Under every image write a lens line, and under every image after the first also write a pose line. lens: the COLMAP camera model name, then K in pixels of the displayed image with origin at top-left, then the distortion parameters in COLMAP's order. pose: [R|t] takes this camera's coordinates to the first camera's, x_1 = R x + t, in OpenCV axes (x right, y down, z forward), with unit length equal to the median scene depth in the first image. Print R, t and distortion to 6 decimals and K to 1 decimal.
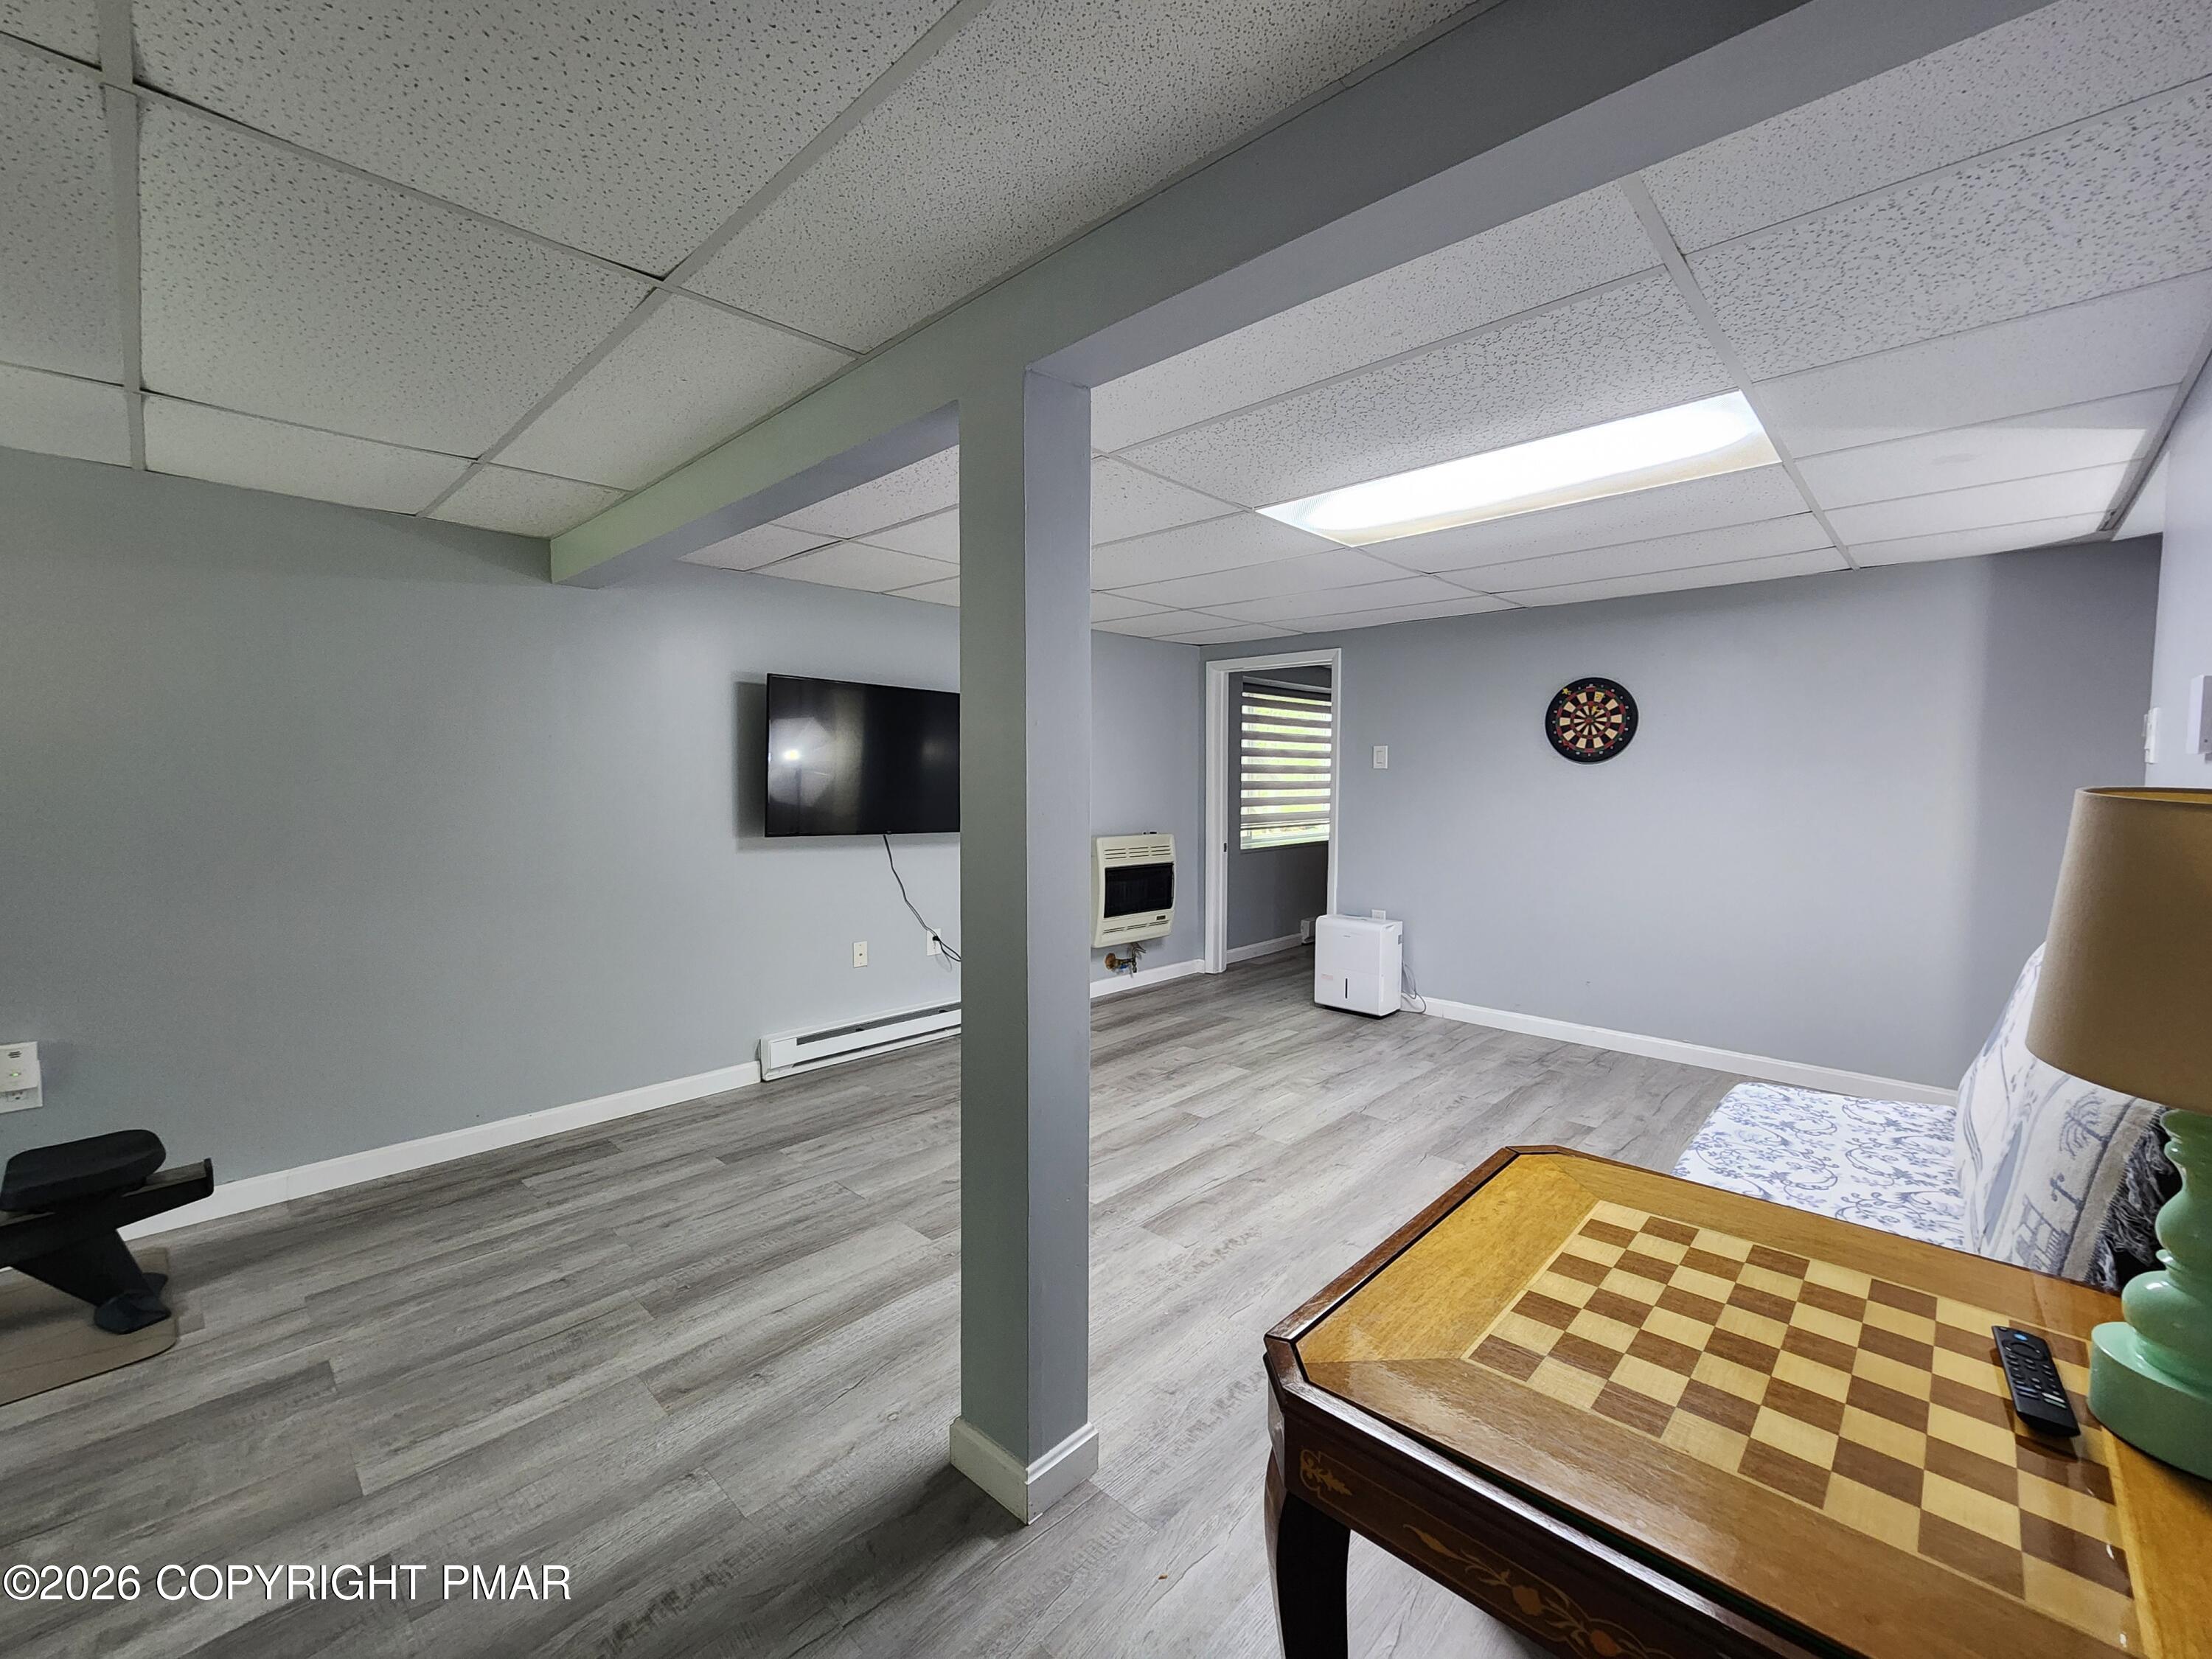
lens RADIAL K [[899.5, 0, 1102.3], [0, 899.5, 819.7], [0, 0, 1]] dist [-0.000338, 0.000167]
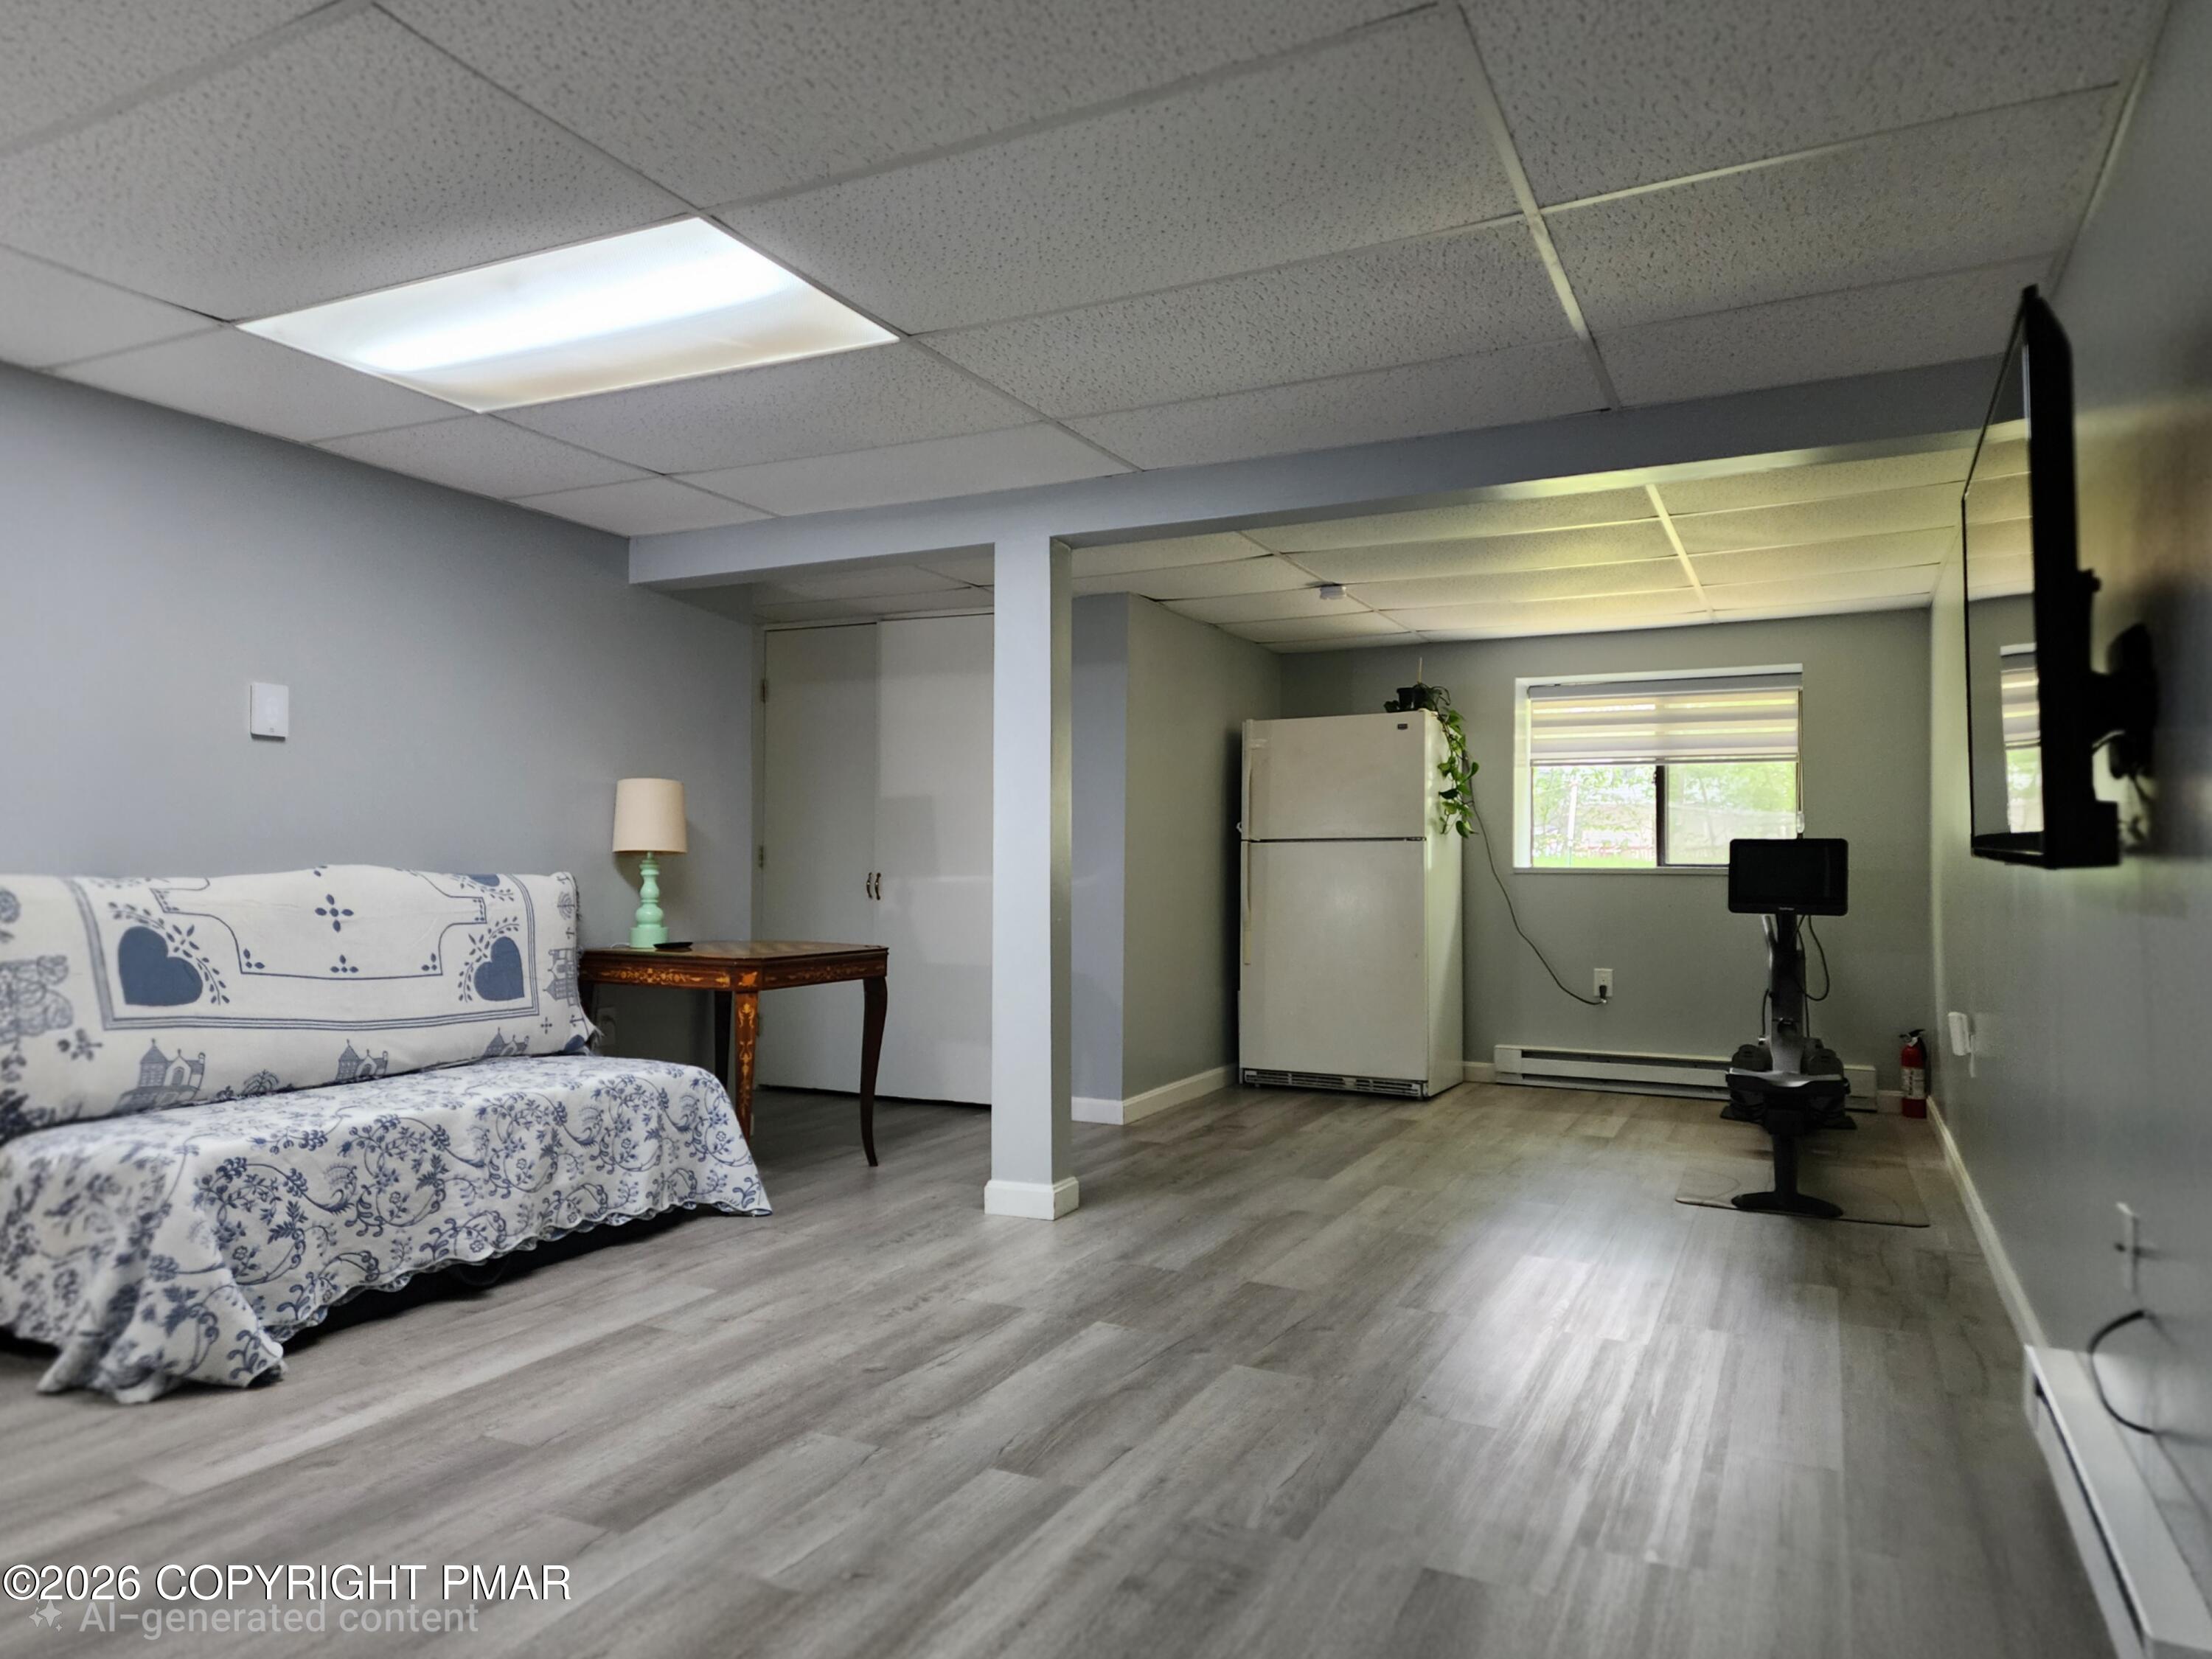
lens RADIAL K [[1455.7, 0, 1106.0], [0, 1455.7, 829.5], [0, 0, 1]] dist [0.030986, -0.001238]
pose [[-0.951878, -0.017403, -0.305982, 0.251917], [-0.024928, 0.999475, 0.020700, 0.002779], [0.305461, 0.027331, -0.951812, 1.497070]]
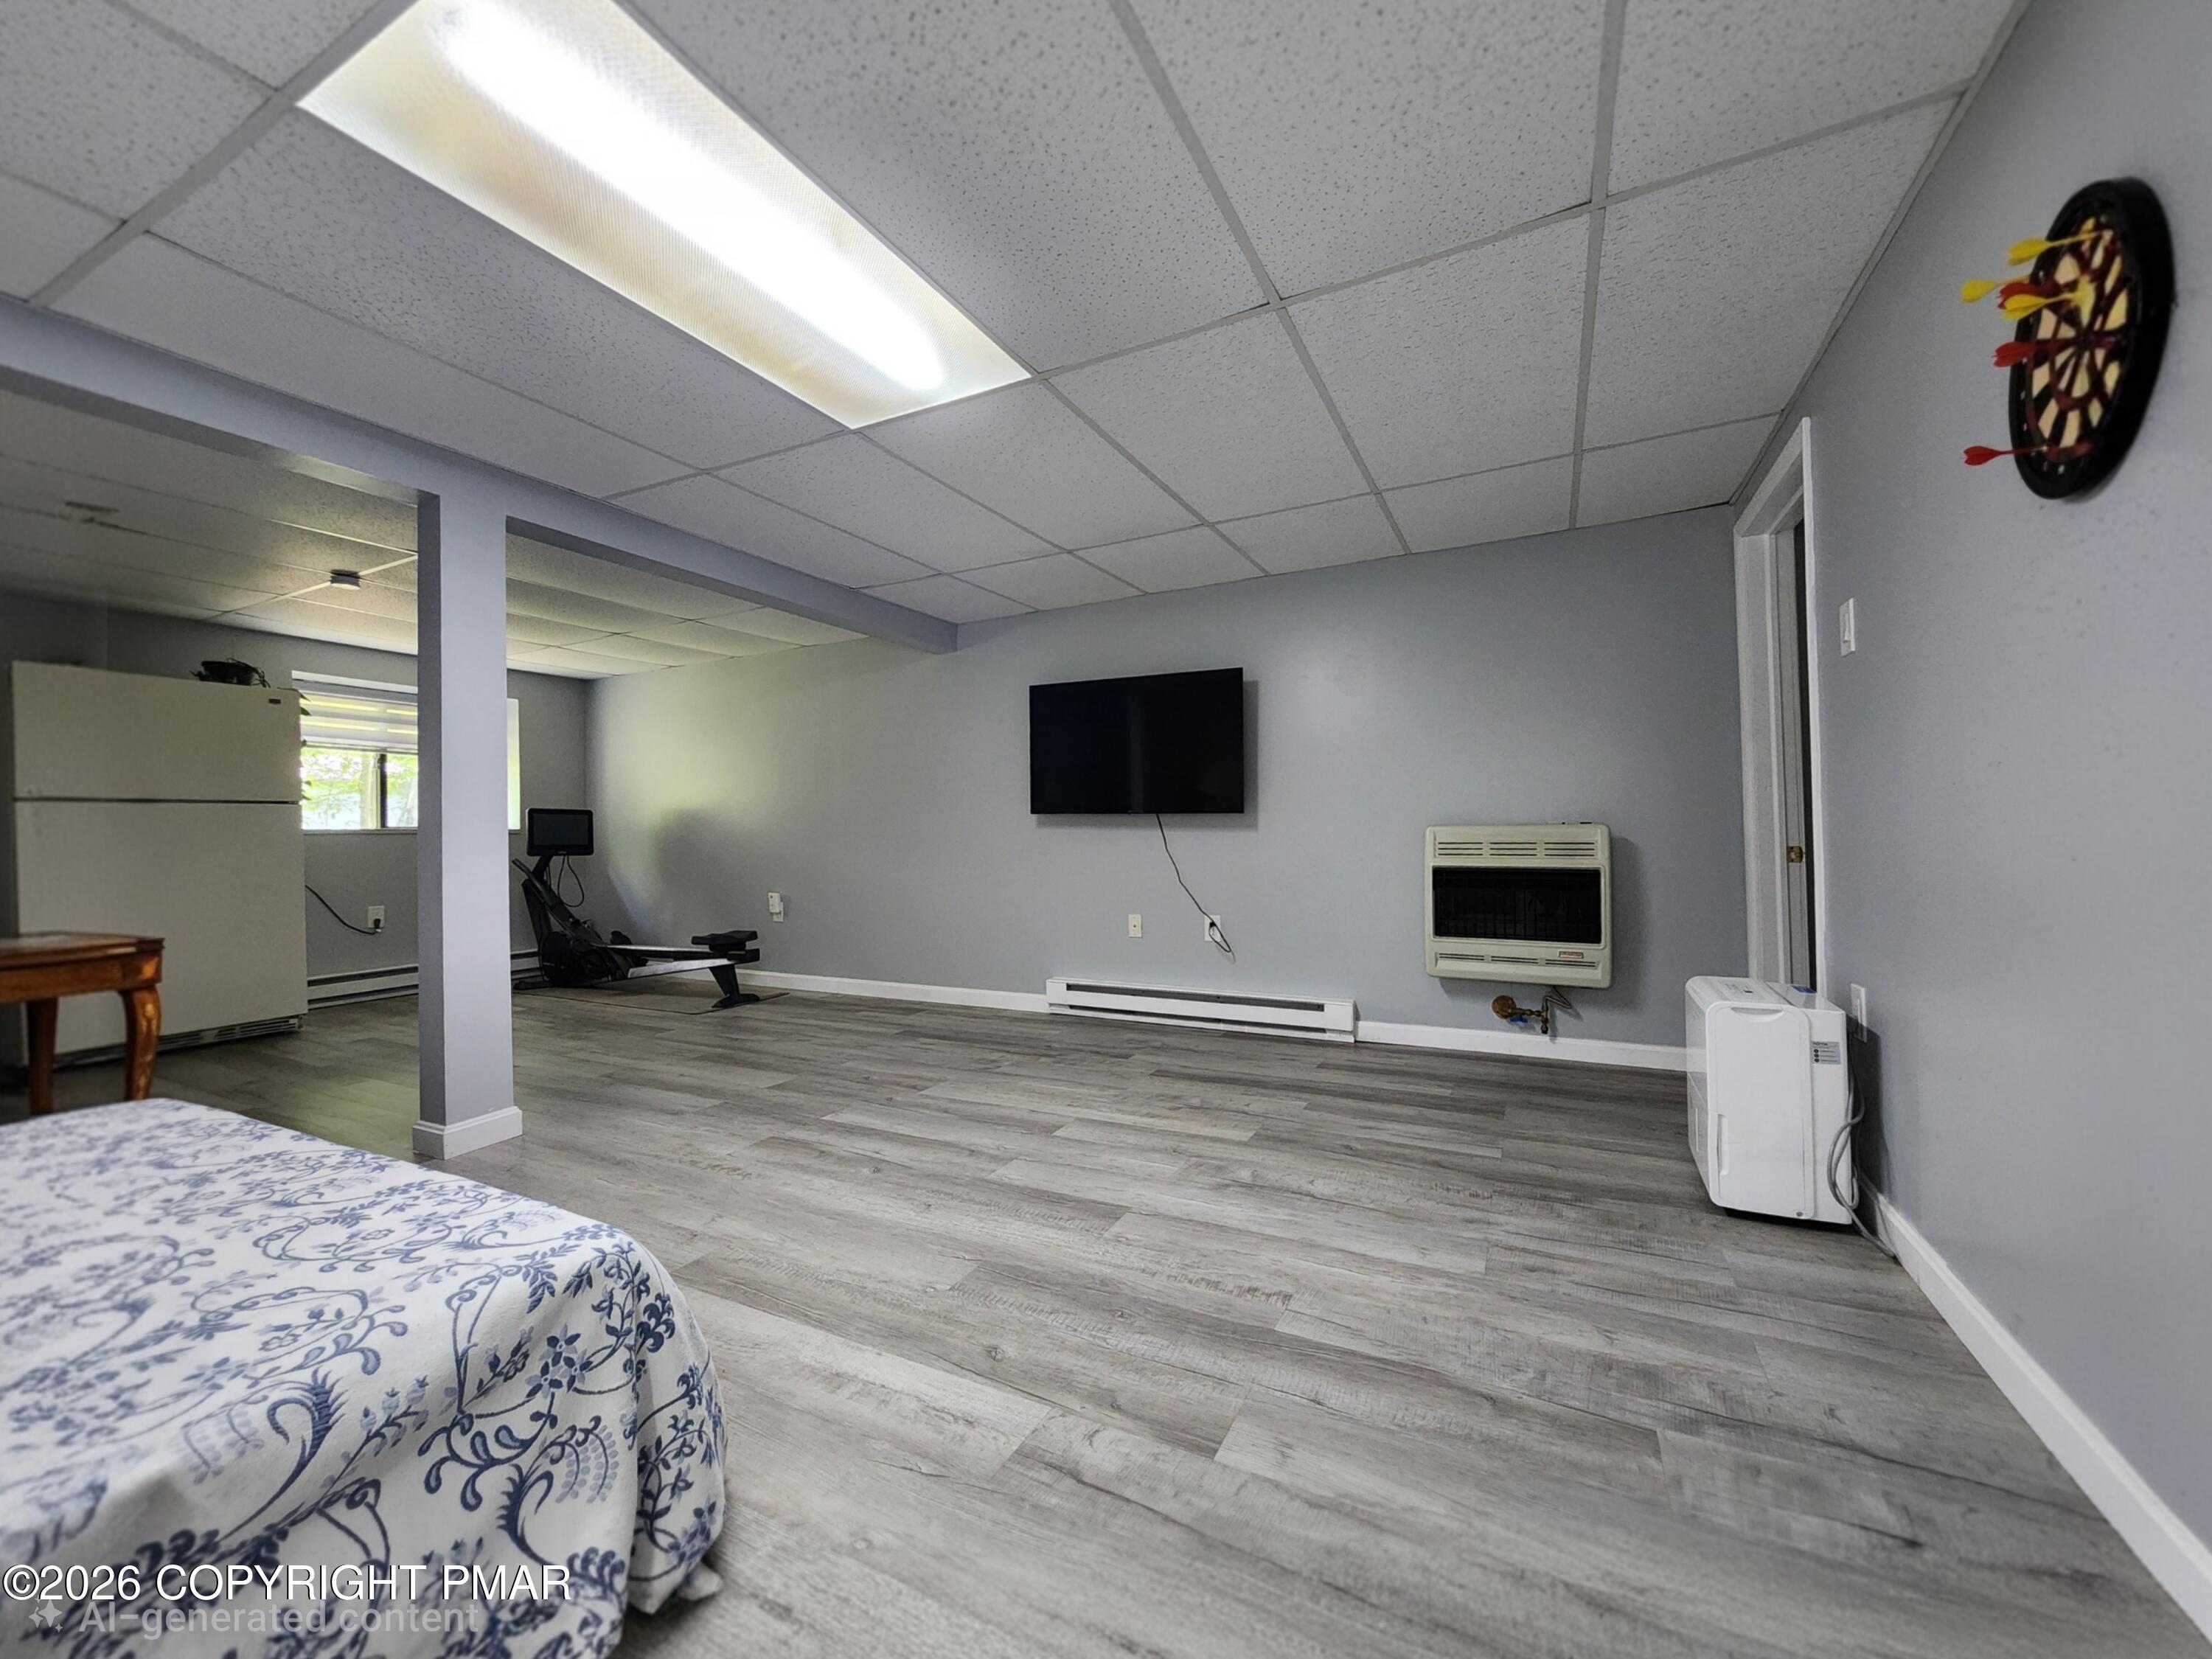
lens RADIAL K [[859.7, 0, 1114.3], [0, 859.7, 825.1], [0, 0, 1]] dist [0.000231, -0.000061]
pose [[0.300325, -0.017905, -0.953669, 0.777116], [-0.032563, 0.999049, -0.029011, 0.064133], [0.953281, 0.039767, 0.299457, 0.716811]]
